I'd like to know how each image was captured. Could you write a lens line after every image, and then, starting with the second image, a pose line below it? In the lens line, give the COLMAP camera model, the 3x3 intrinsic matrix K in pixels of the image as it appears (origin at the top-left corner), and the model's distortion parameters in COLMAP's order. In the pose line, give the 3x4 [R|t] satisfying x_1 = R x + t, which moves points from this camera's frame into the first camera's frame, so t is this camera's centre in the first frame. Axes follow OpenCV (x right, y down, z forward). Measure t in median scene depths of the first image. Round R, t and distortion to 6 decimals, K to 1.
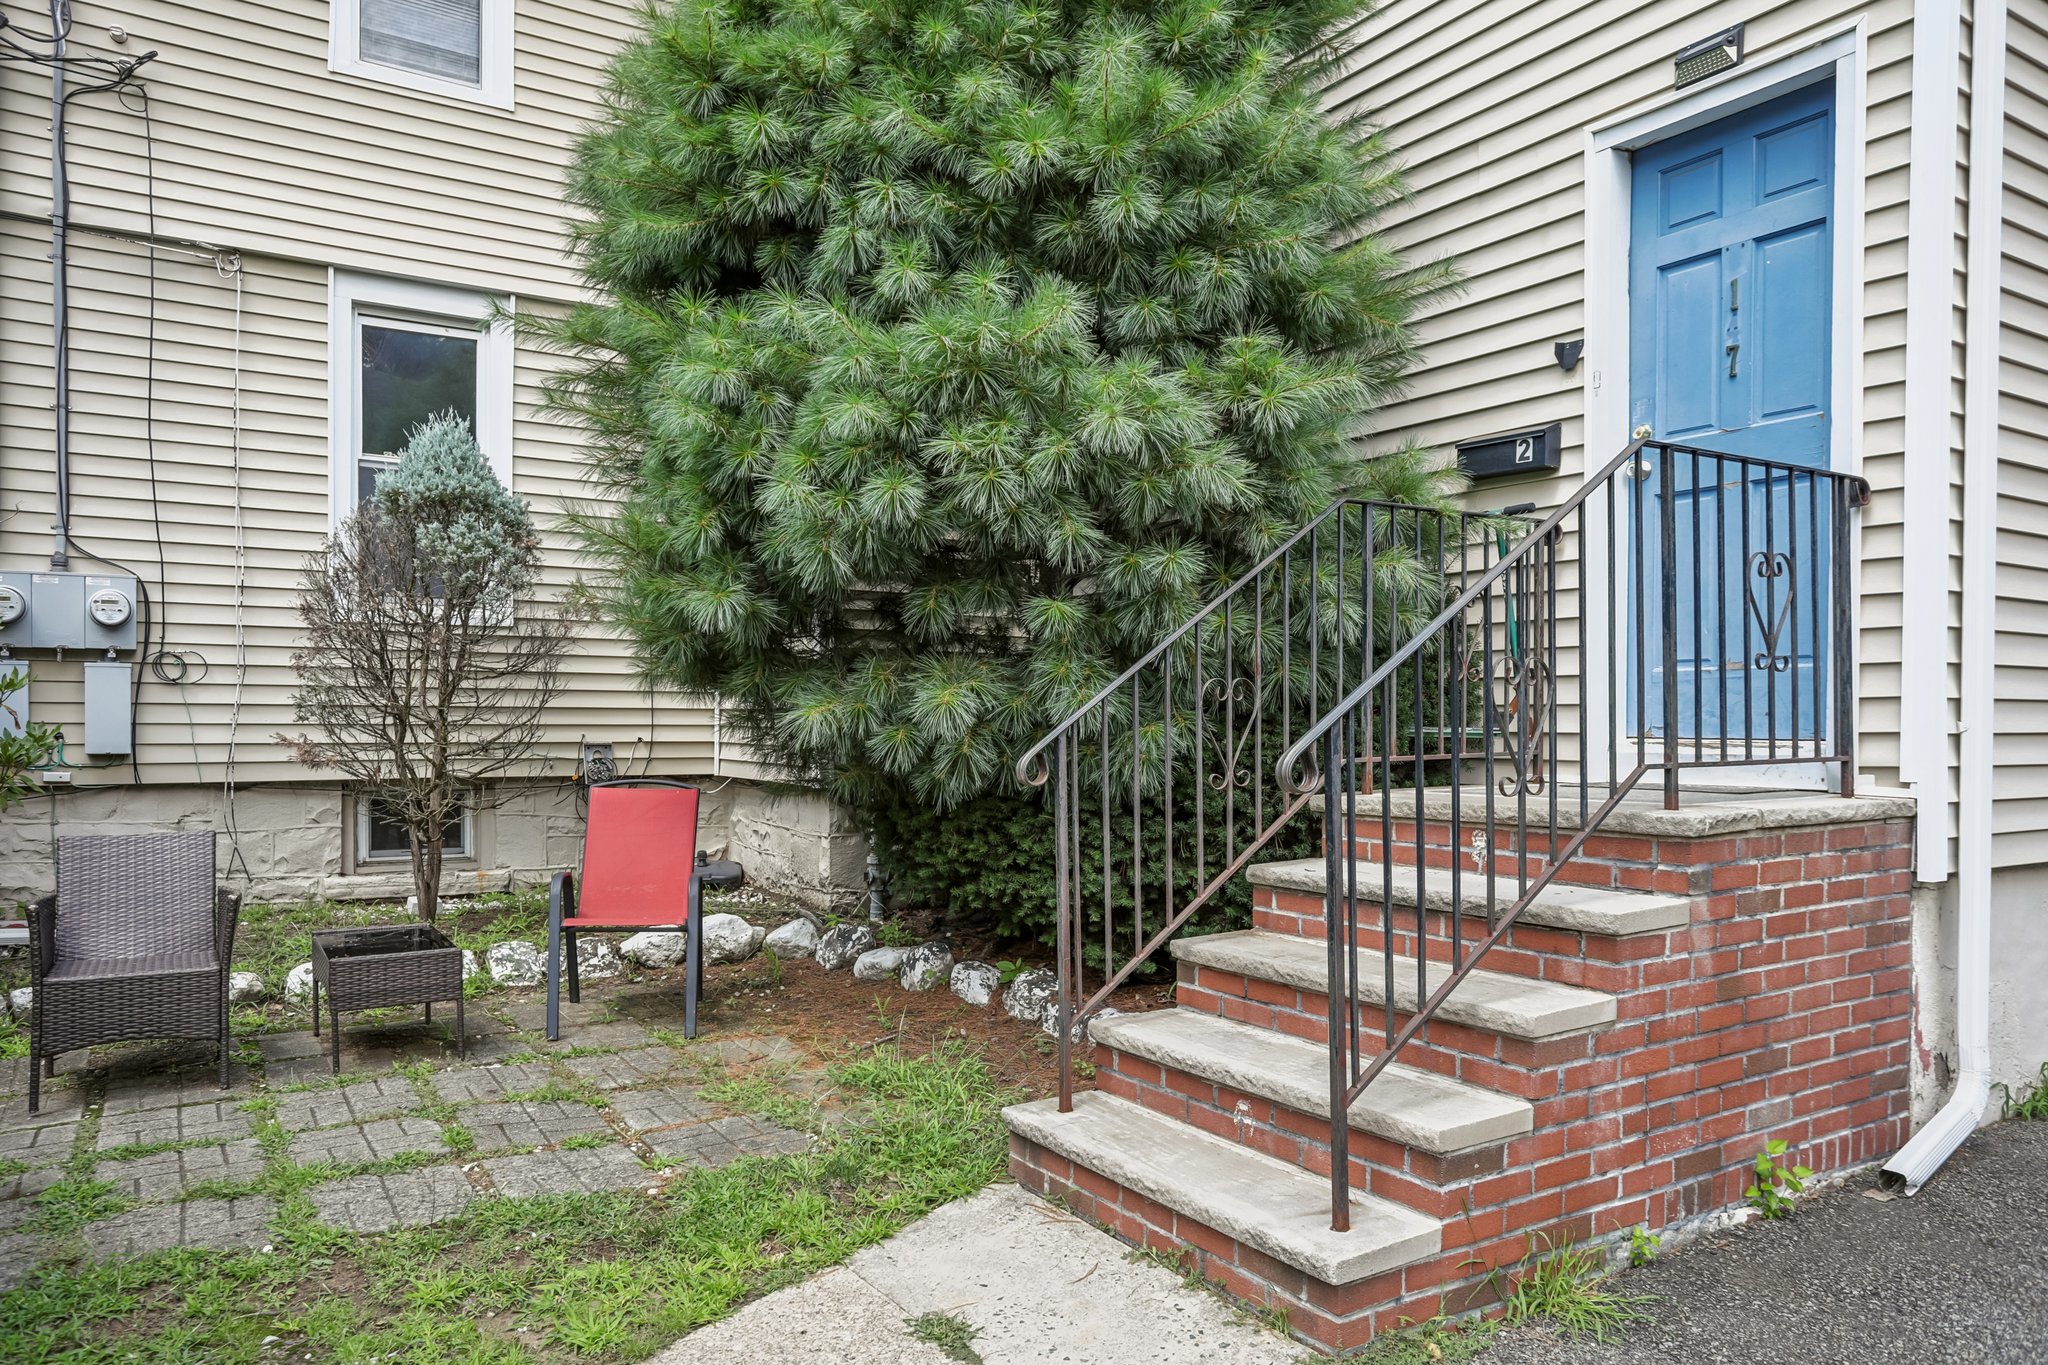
lens RADIAL K [[1378.3, 0, 1019.8], [0, 1378.3, 703.3], [0, 0, 1]] dist [-0.001961, 0.000742]
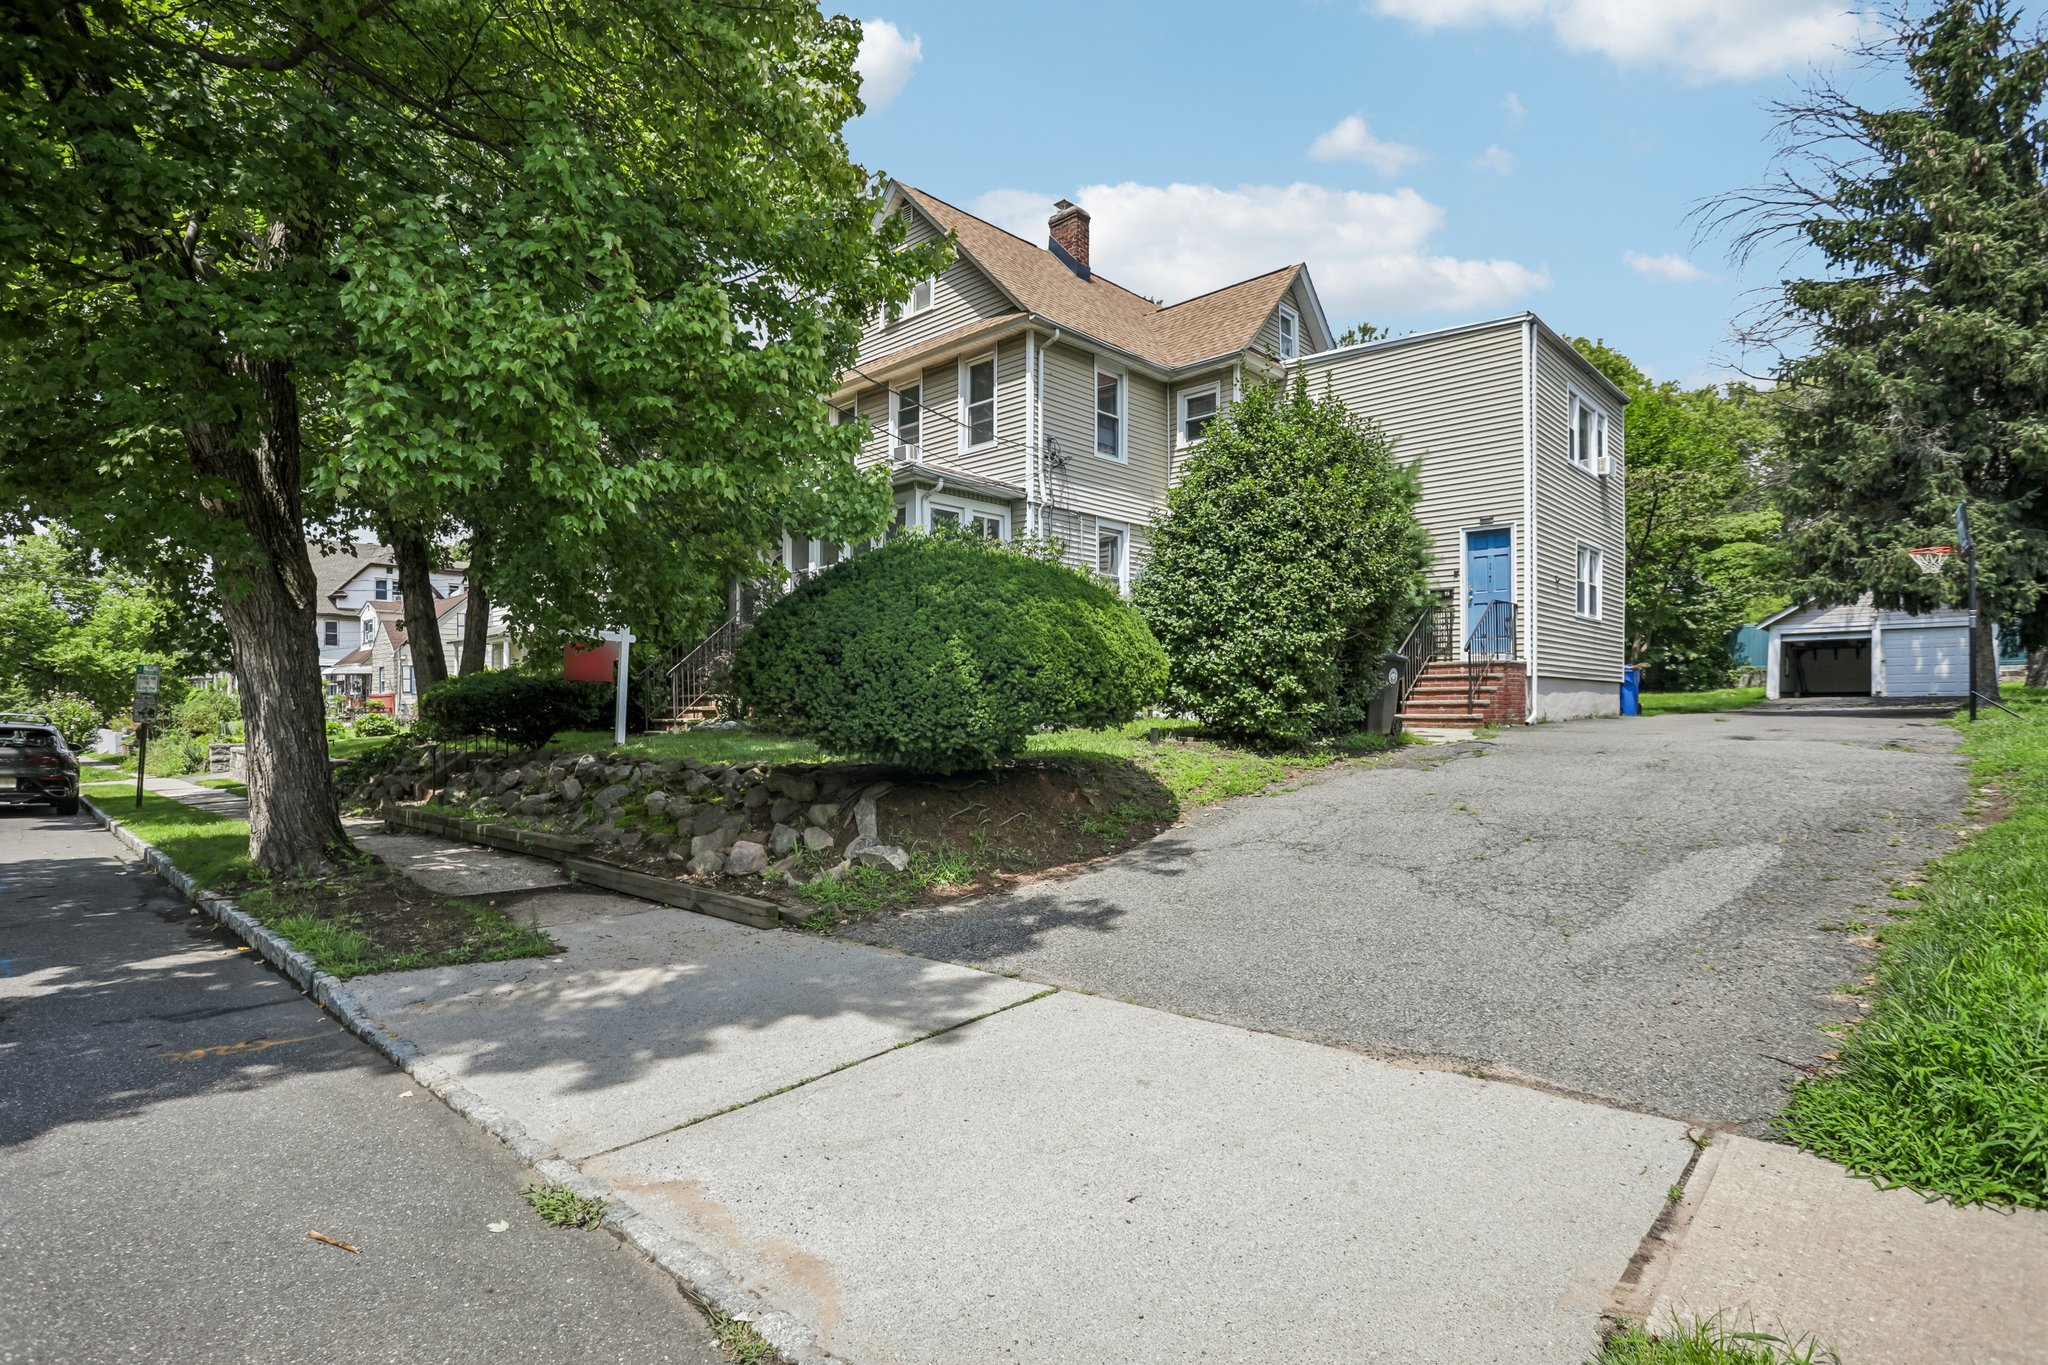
lens RADIAL K [[1052.4, 0, 1029.1], [0, 1052.4, 677.4], [0, 0, 1]] dist [-0.000509, -0.000036]
pose [[0.964593, 0.006185, 0.263669, -2.339340], [-0.004816, 0.999971, -0.005841, 0.160033], [-0.263697, 0.004364, 0.964596, -2.504994]]
